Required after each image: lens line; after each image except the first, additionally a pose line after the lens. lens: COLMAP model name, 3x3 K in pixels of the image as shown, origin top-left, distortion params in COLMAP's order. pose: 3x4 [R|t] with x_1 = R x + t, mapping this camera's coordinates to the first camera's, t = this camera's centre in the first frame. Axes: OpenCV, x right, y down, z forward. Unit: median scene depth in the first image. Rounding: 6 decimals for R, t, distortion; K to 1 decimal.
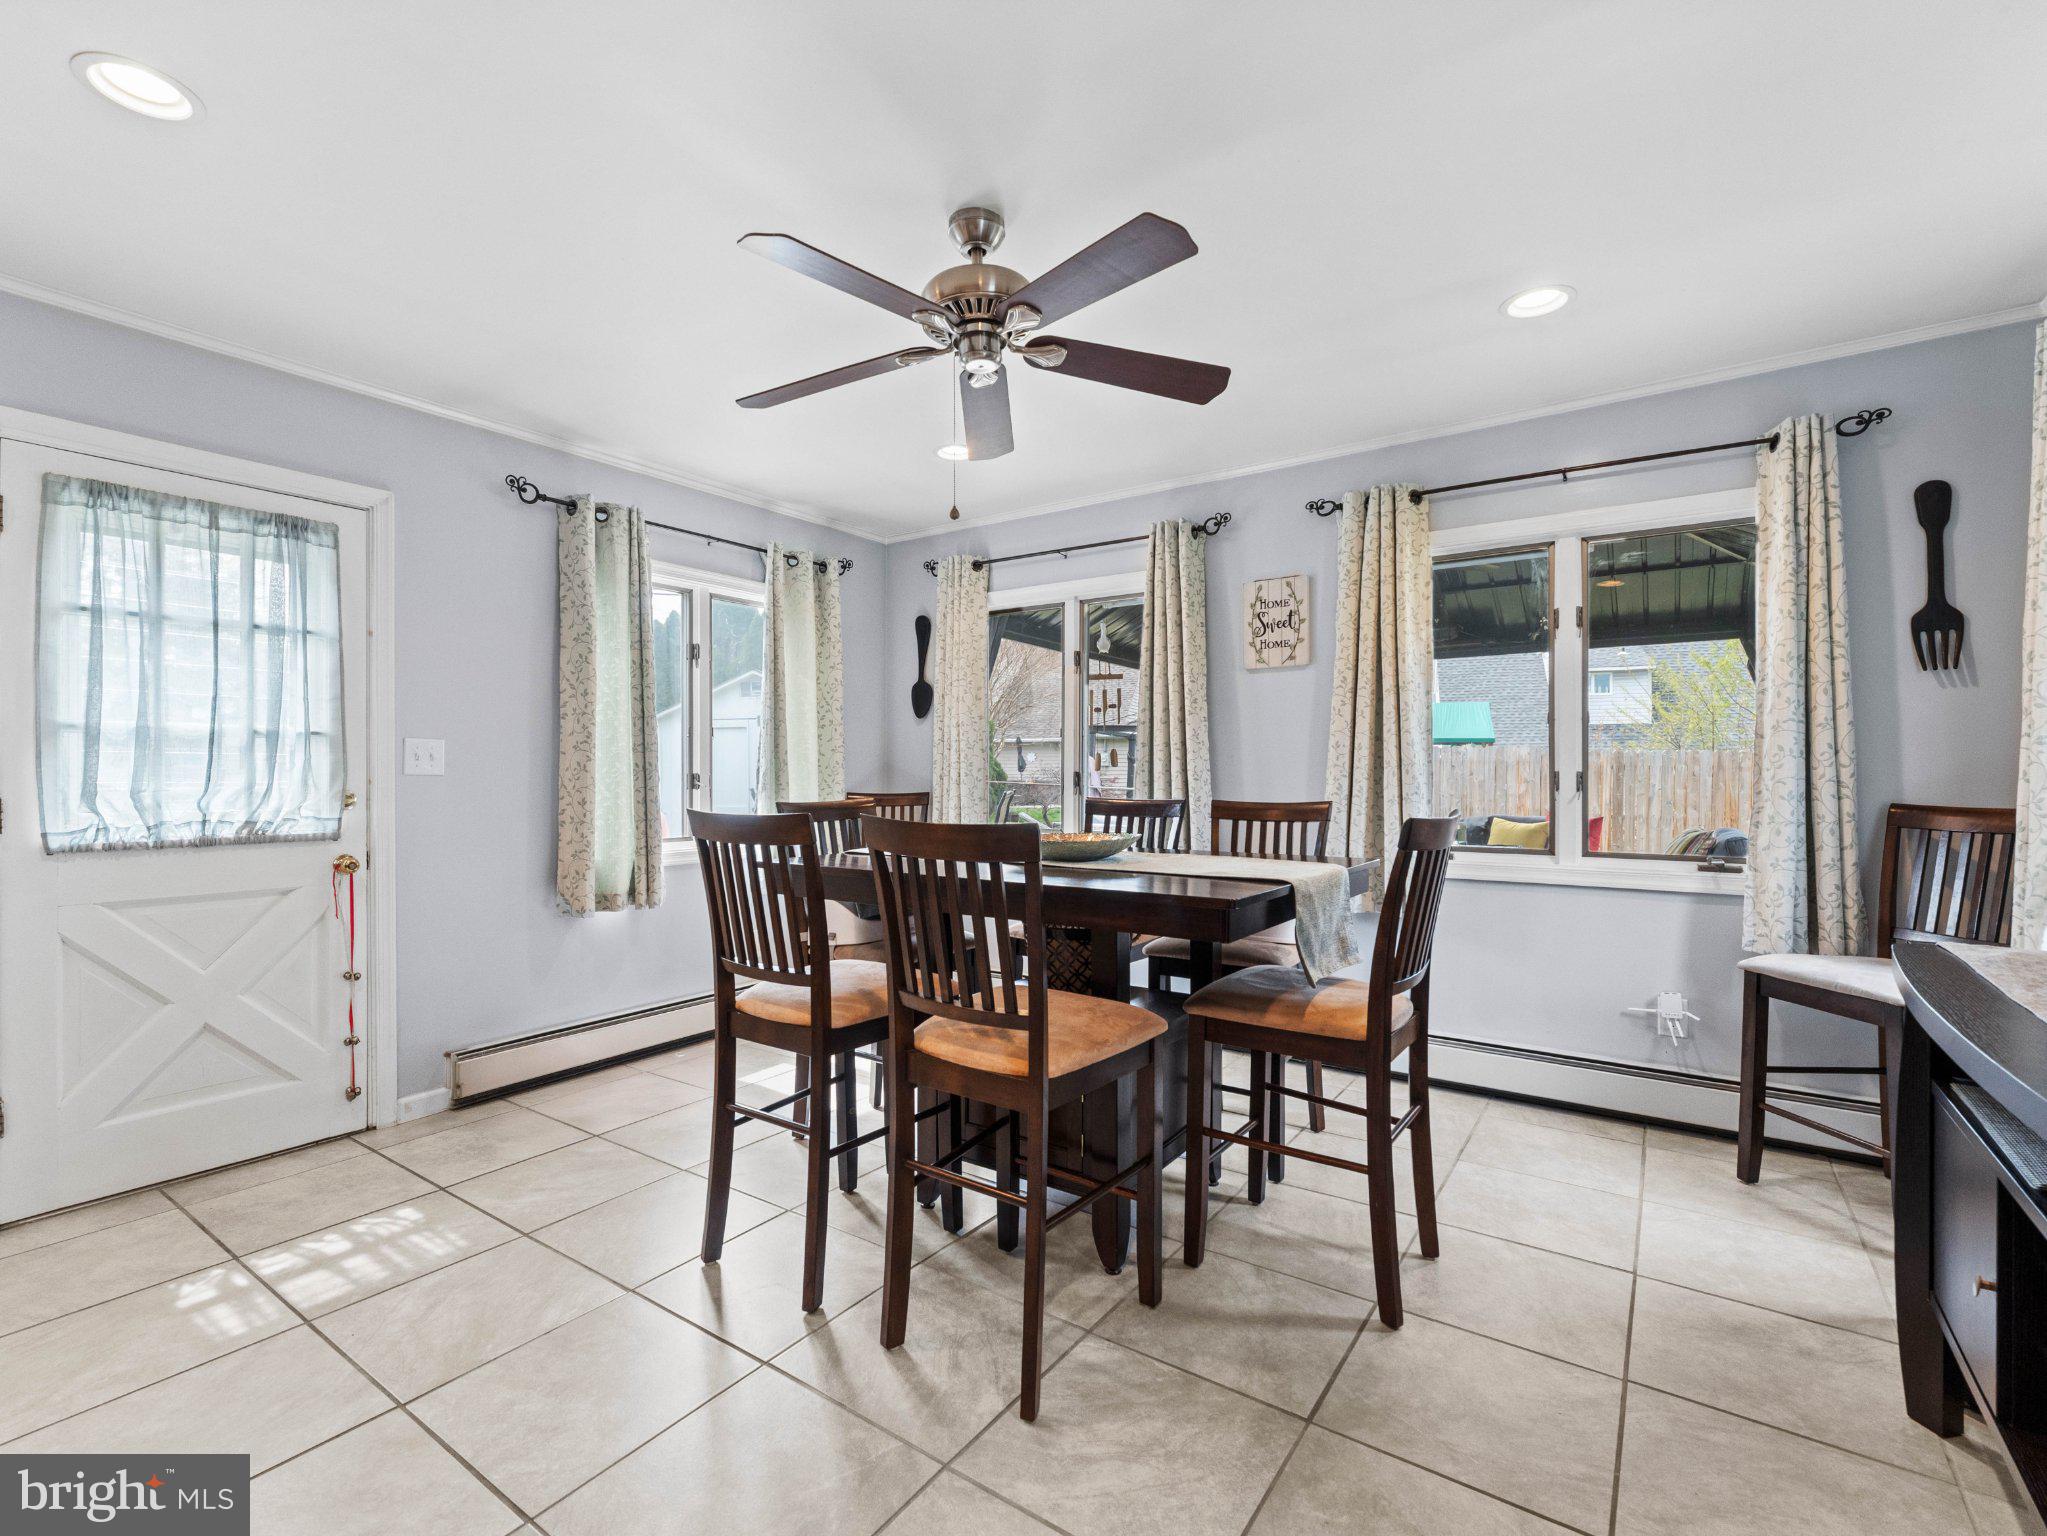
lens RADIAL K [[921.3, 0, 1024.0], [0, 921.3, 763.5], [0, 0, 1]] dist [-0.000909, -0.000976]
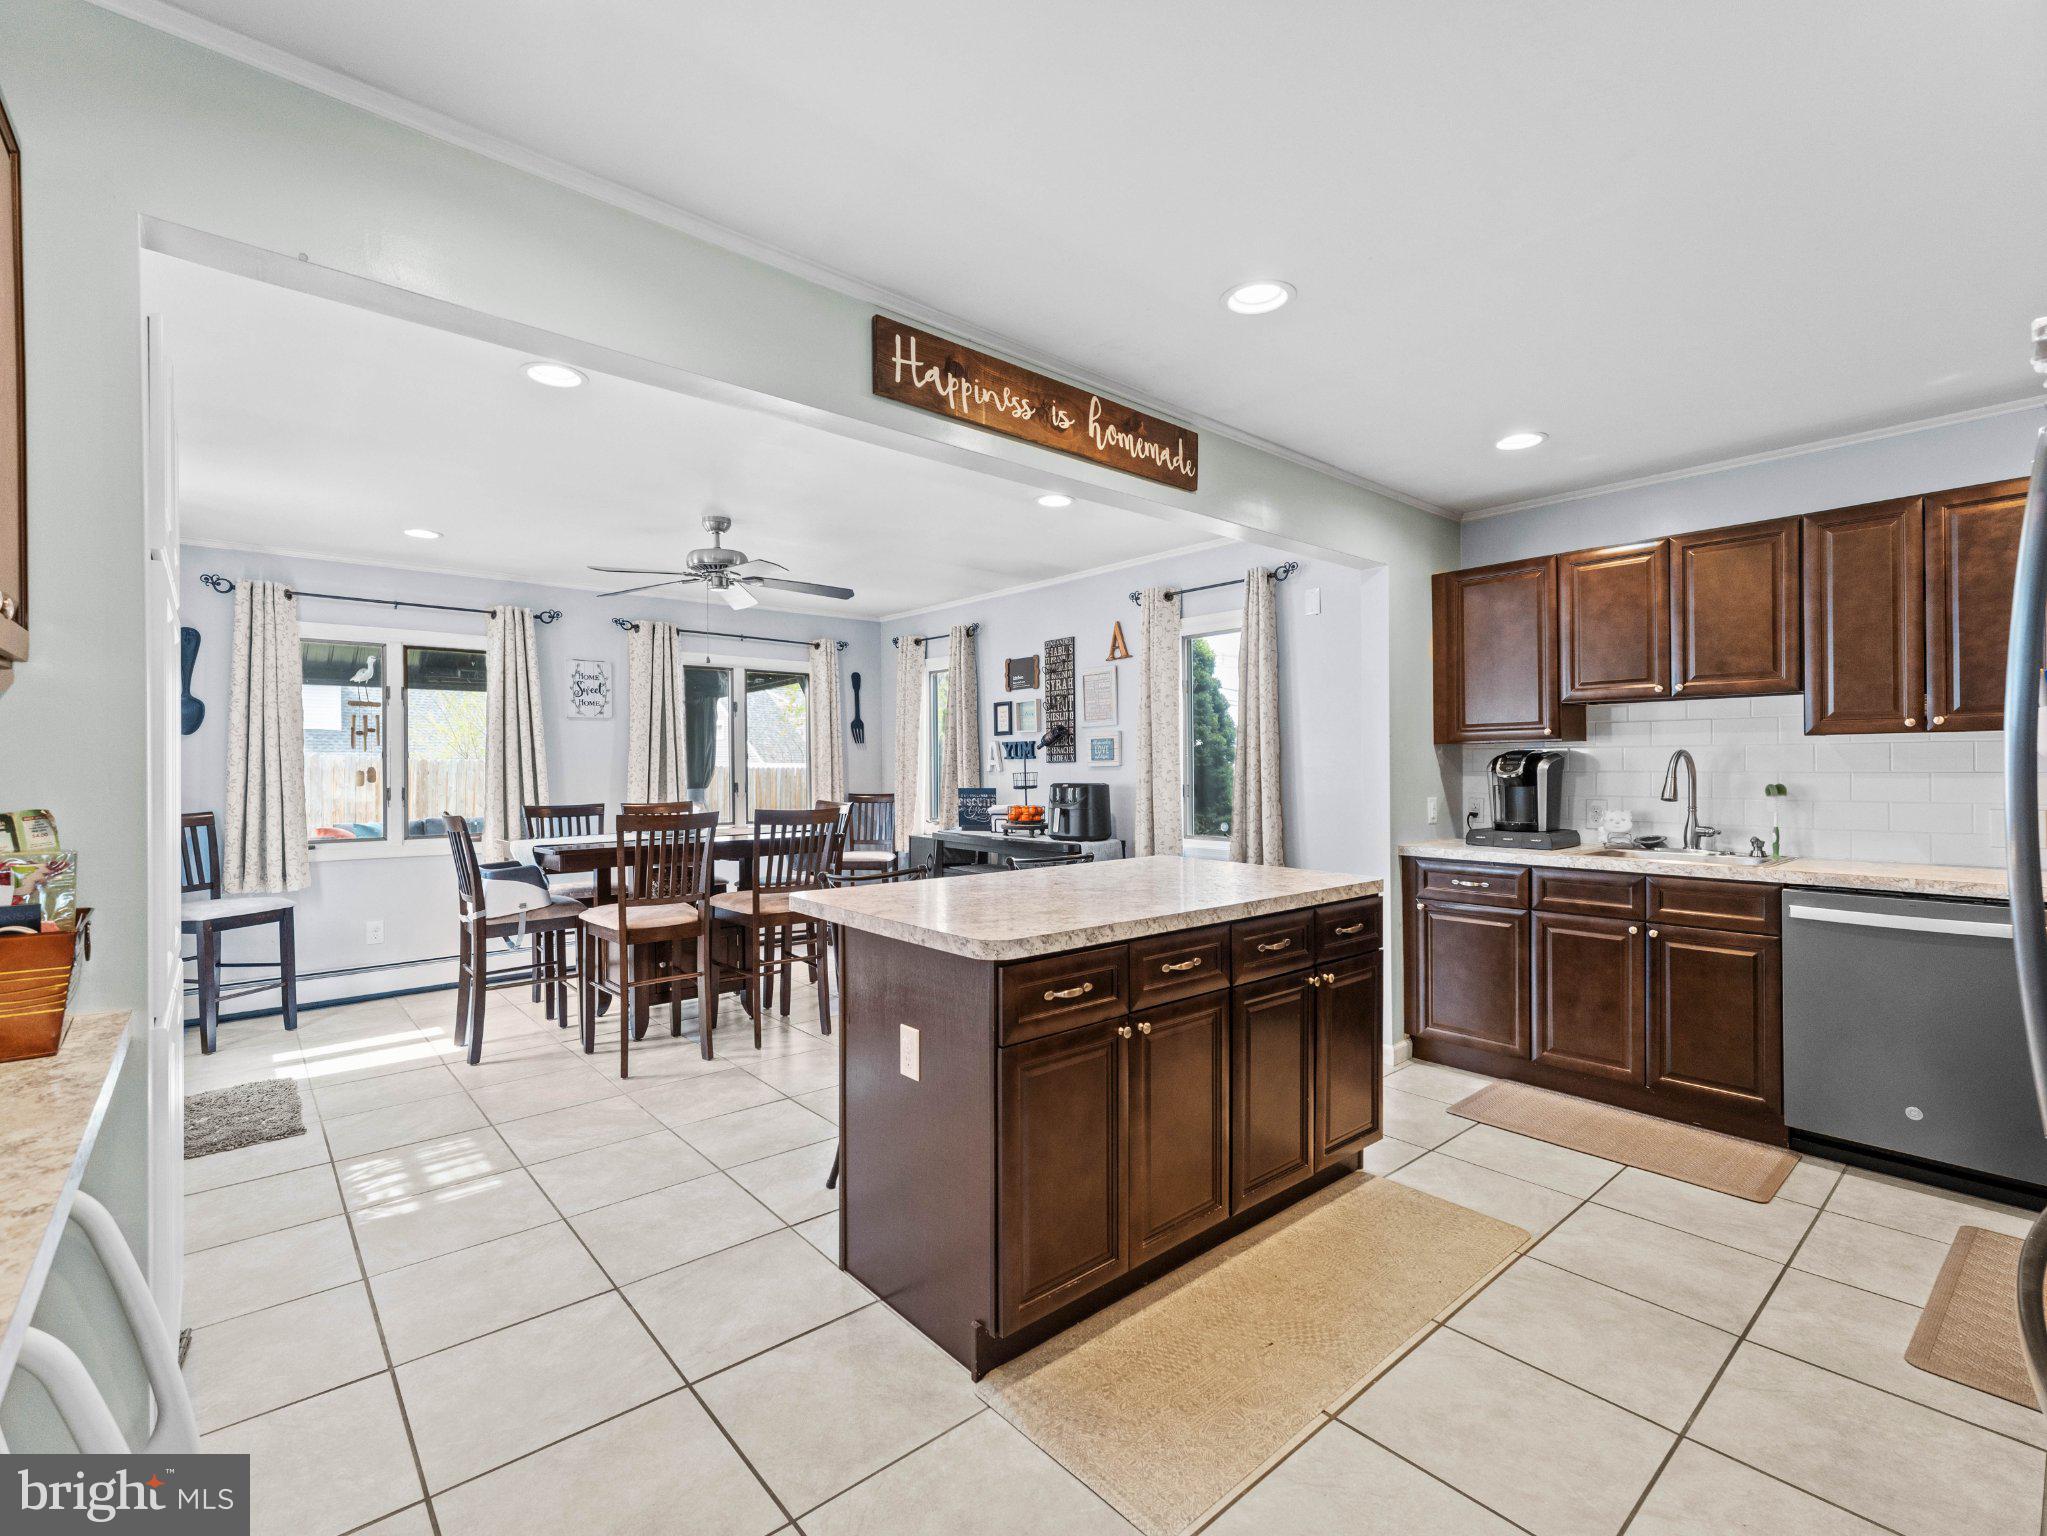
lens RADIAL K [[921.3, 0, 1004.1], [0, 921.3, 756.9], [0, 0, 1]] dist [-0.000909, -0.000976]
pose [[0.264025, 0.011092, 0.964452, -1.350479], [-0.003542, 0.999938, -0.010531, -0.032226], [-0.964509, -0.000636, 0.264048, -0.109097]]
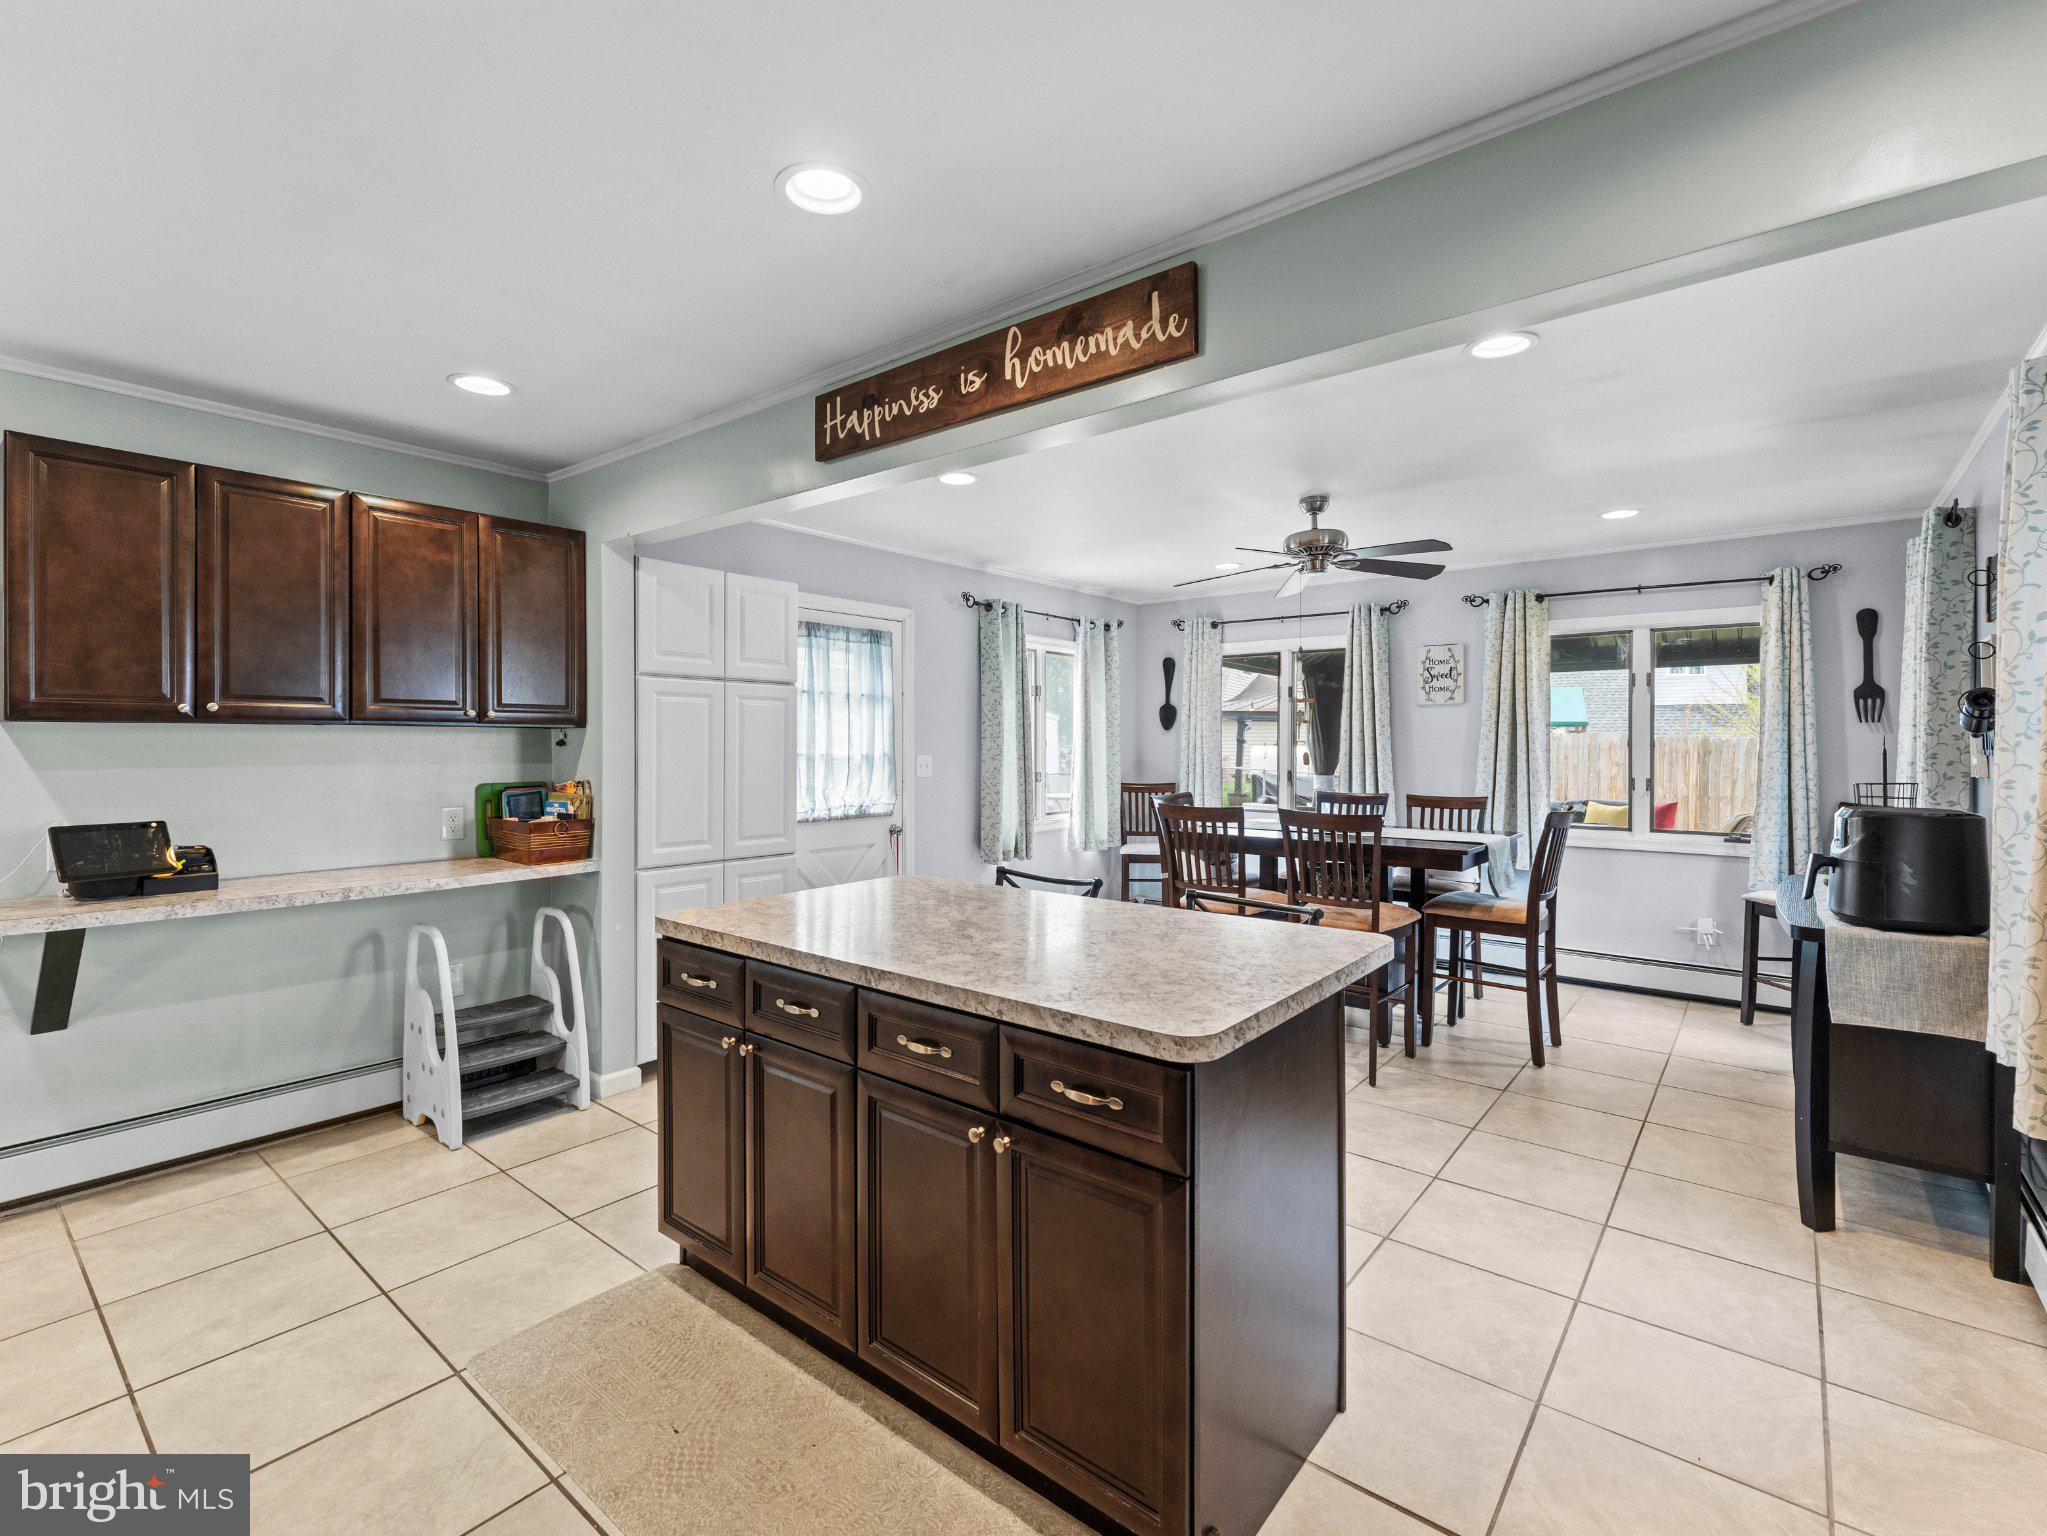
lens RADIAL K [[921.3, 0, 1031.5], [0, 921.3, 739.0], [0, 0, 1]] dist [-0.000909, -0.000976]
pose [[0.997589, 0.002329, -0.069364, -0.371829], [-0.002010, 0.999987, 0.004676, -0.070074], [0.069374, -0.004526, 0.997580, -0.705078]]
